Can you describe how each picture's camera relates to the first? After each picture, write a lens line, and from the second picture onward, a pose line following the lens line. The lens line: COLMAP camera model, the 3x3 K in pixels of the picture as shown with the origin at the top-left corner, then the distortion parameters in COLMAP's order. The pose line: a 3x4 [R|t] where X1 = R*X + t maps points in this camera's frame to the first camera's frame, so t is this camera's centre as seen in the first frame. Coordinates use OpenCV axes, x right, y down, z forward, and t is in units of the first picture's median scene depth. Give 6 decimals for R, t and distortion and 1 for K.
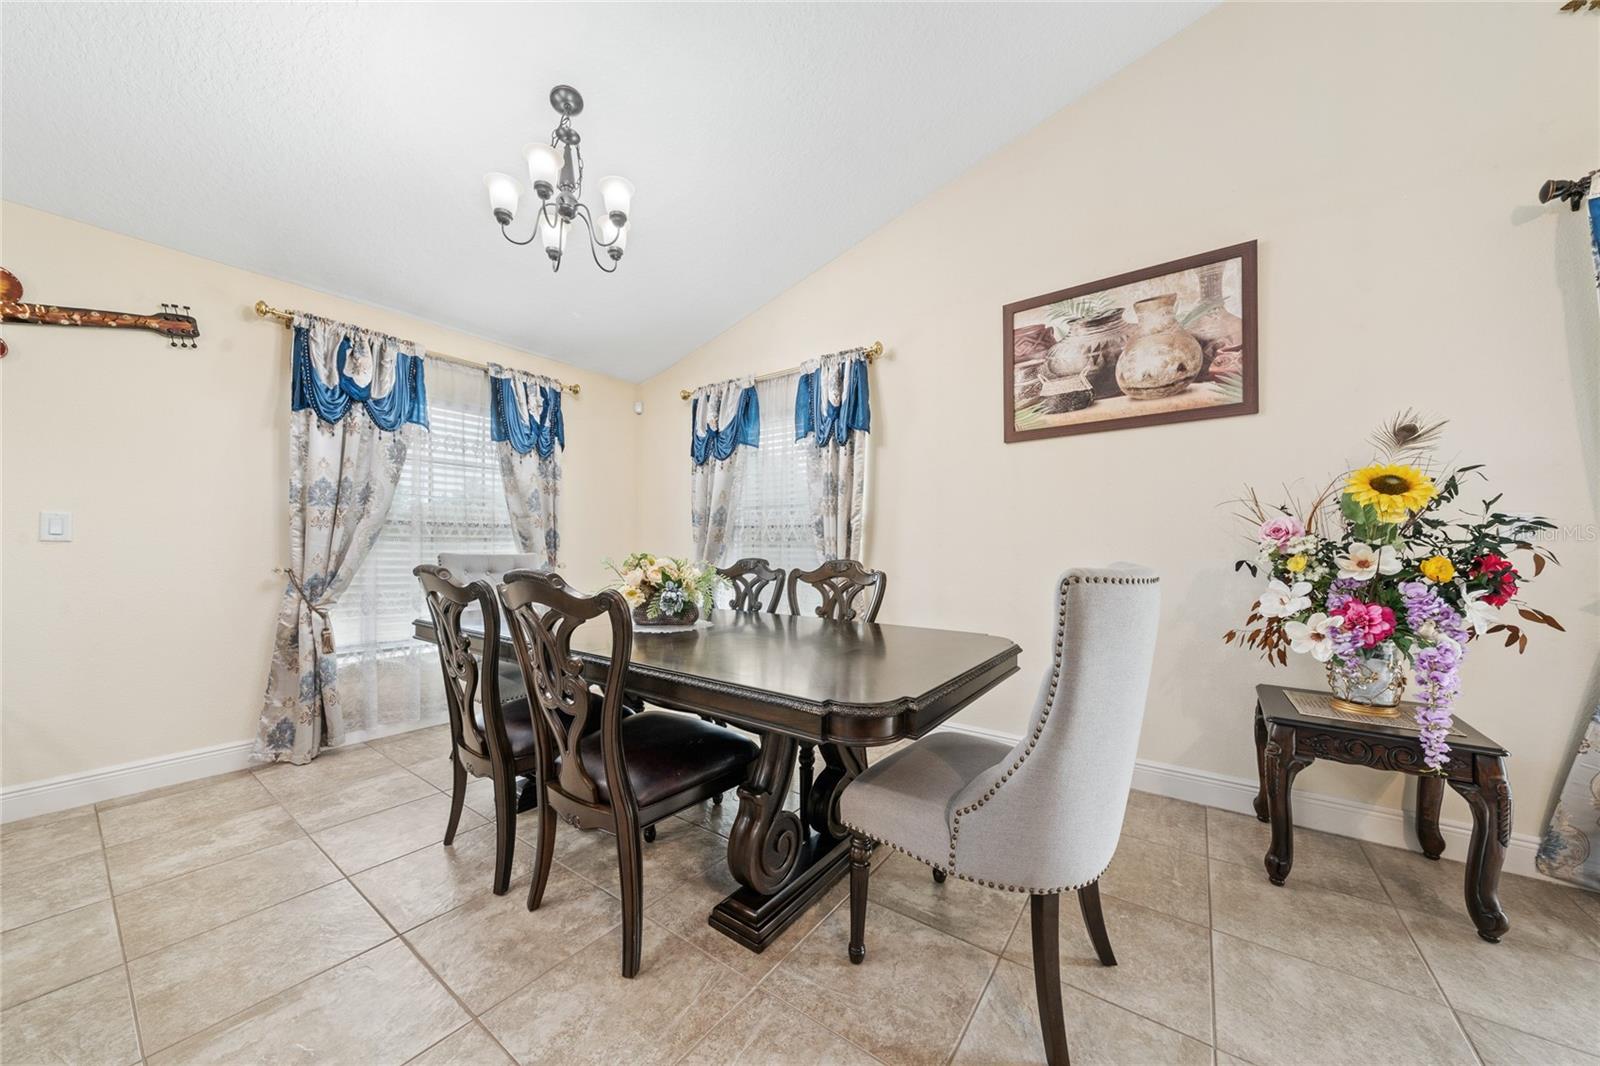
lens RADIAL K [[545.1, 0, 816.5], [0, 545.1, 552.1], [0, 0, 1]] dist [0.000650, 0.000022]
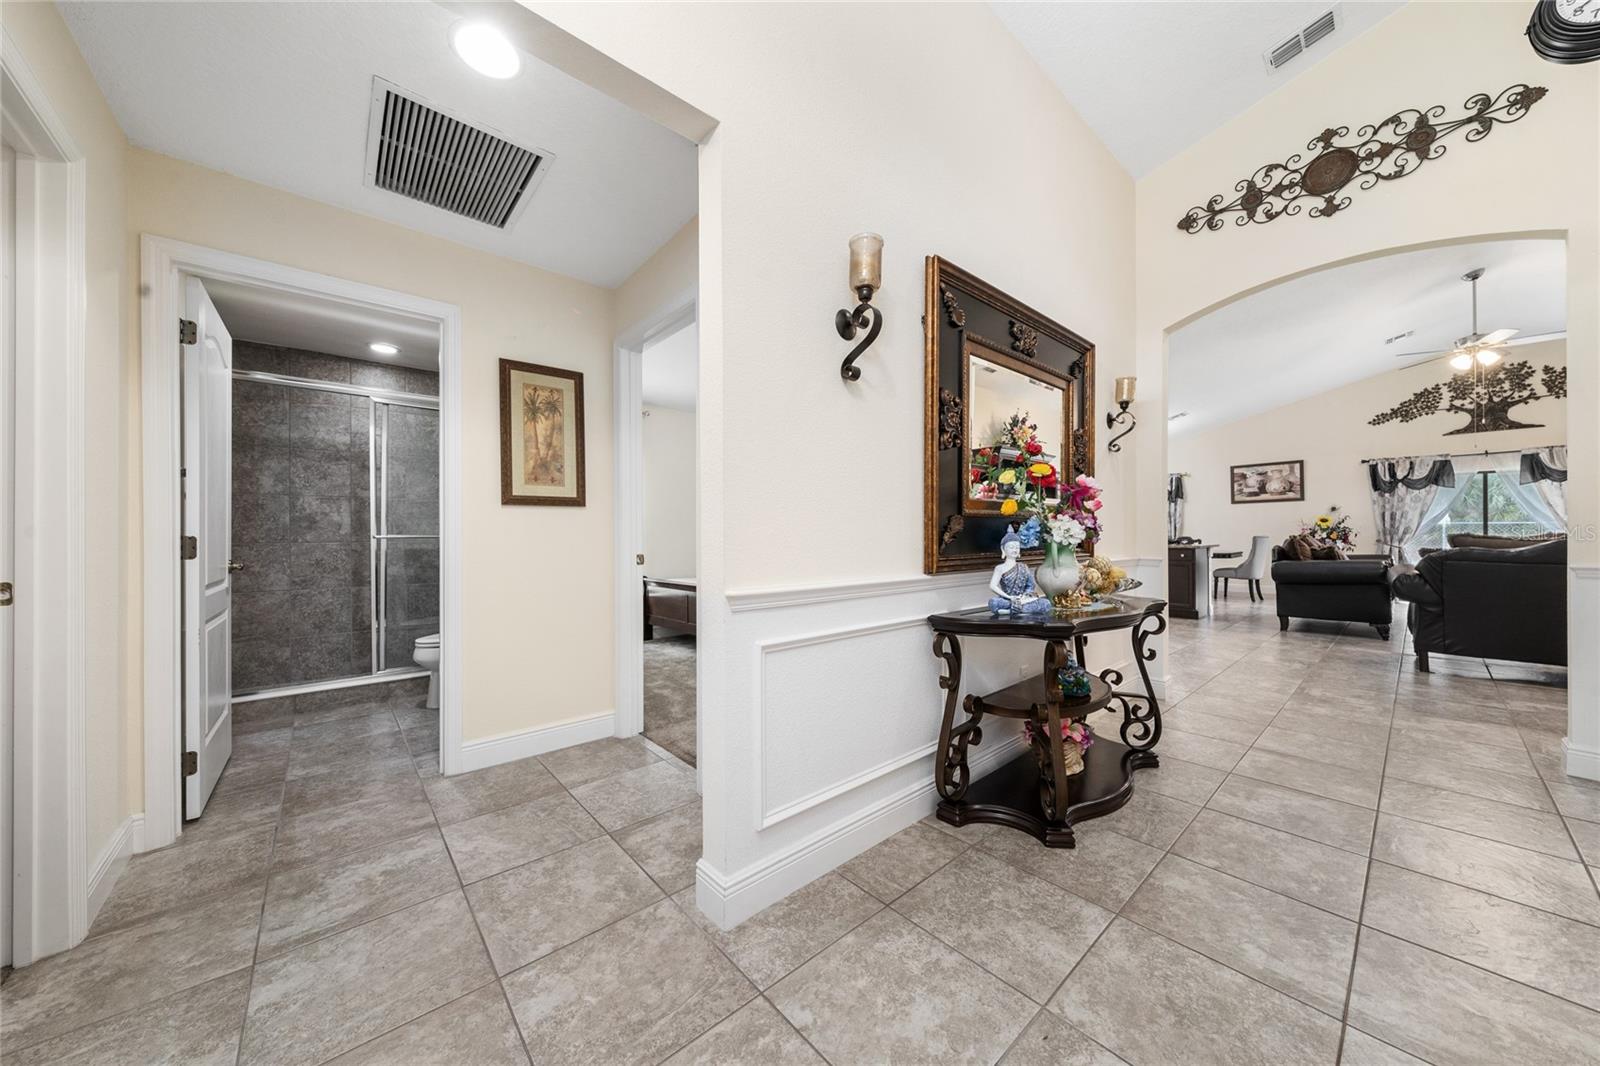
lens RADIAL K [[545.8, 0, 800.0], [0, 545.8, 533.0], [0, 0, 1]] dist [-0.000679, 0.000066]
pose [[0.969861, -0.005470, -0.243597, -2.247910], [0.003743, 0.999964, -0.007552, 0.017949], [0.243629, 0.006413, 0.969847, -4.660008]]
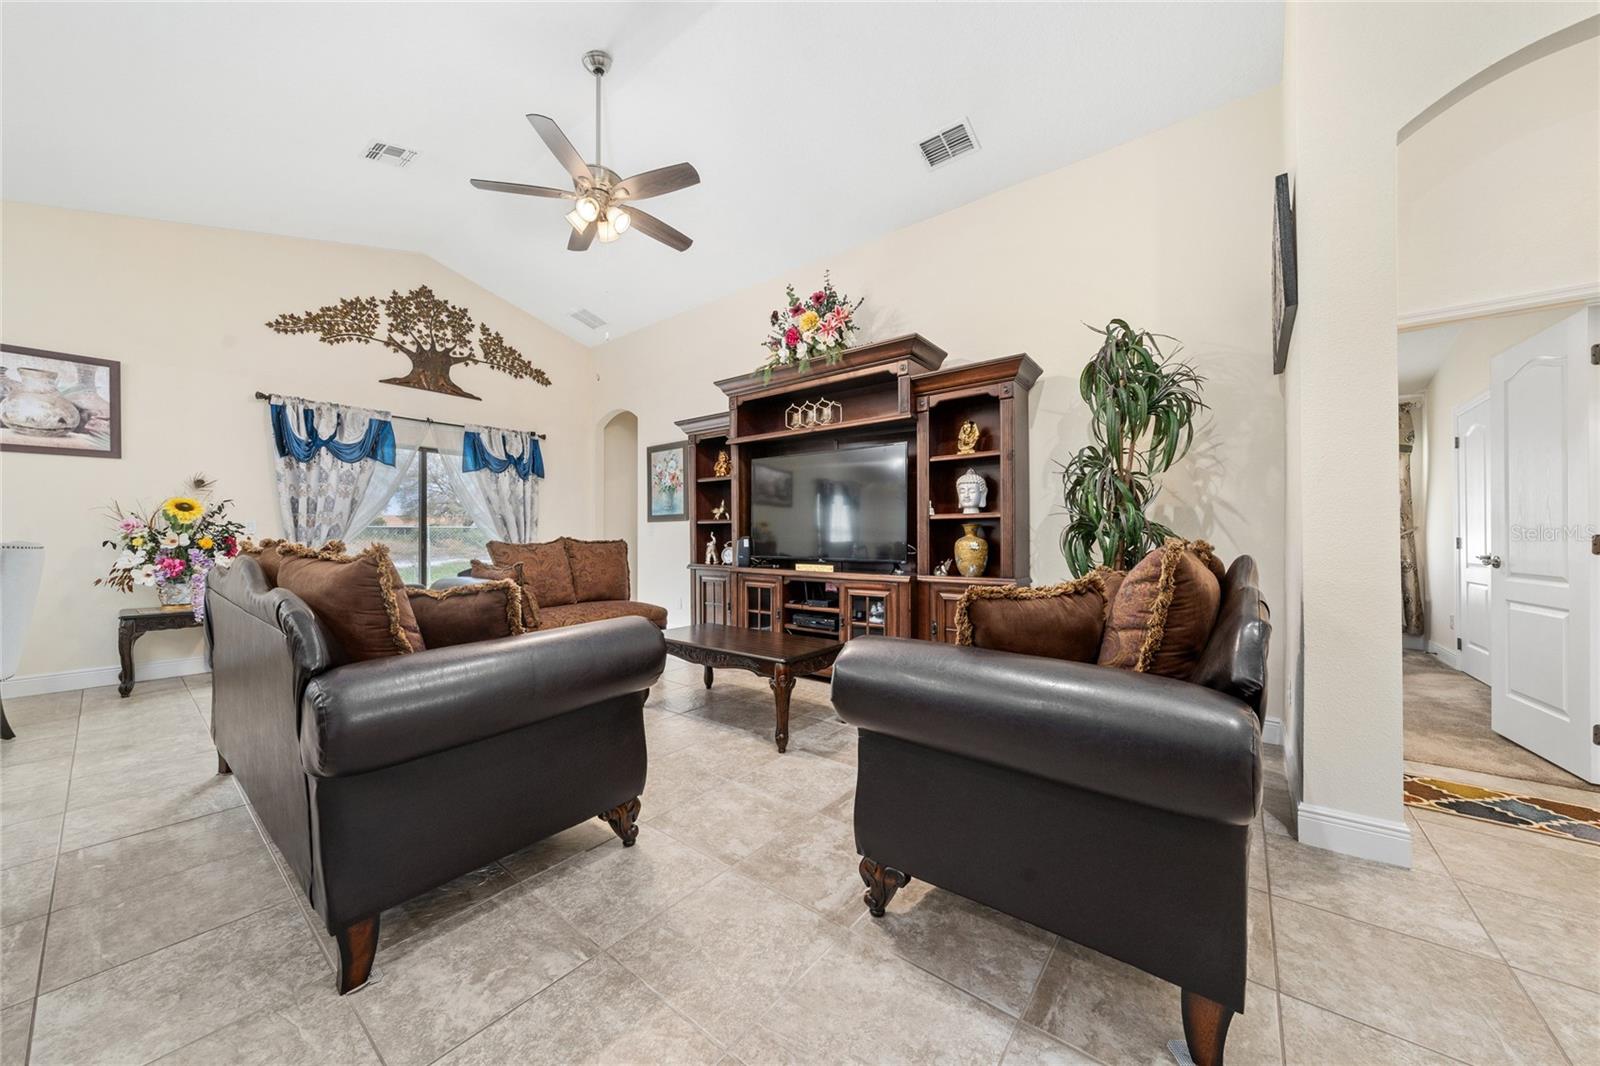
lens RADIAL K [[552.1, 0, 800.0], [0, 552.1, 533.0], [0, 0, 1]] dist [-0.000538, -0.000065]
pose [[0.059567, 0.003838, 0.998217, -0.988229], [0.001802, 0.999991, -0.003952, 0.001277], [-0.998223, 0.002034, 0.059560, -1.524219]]
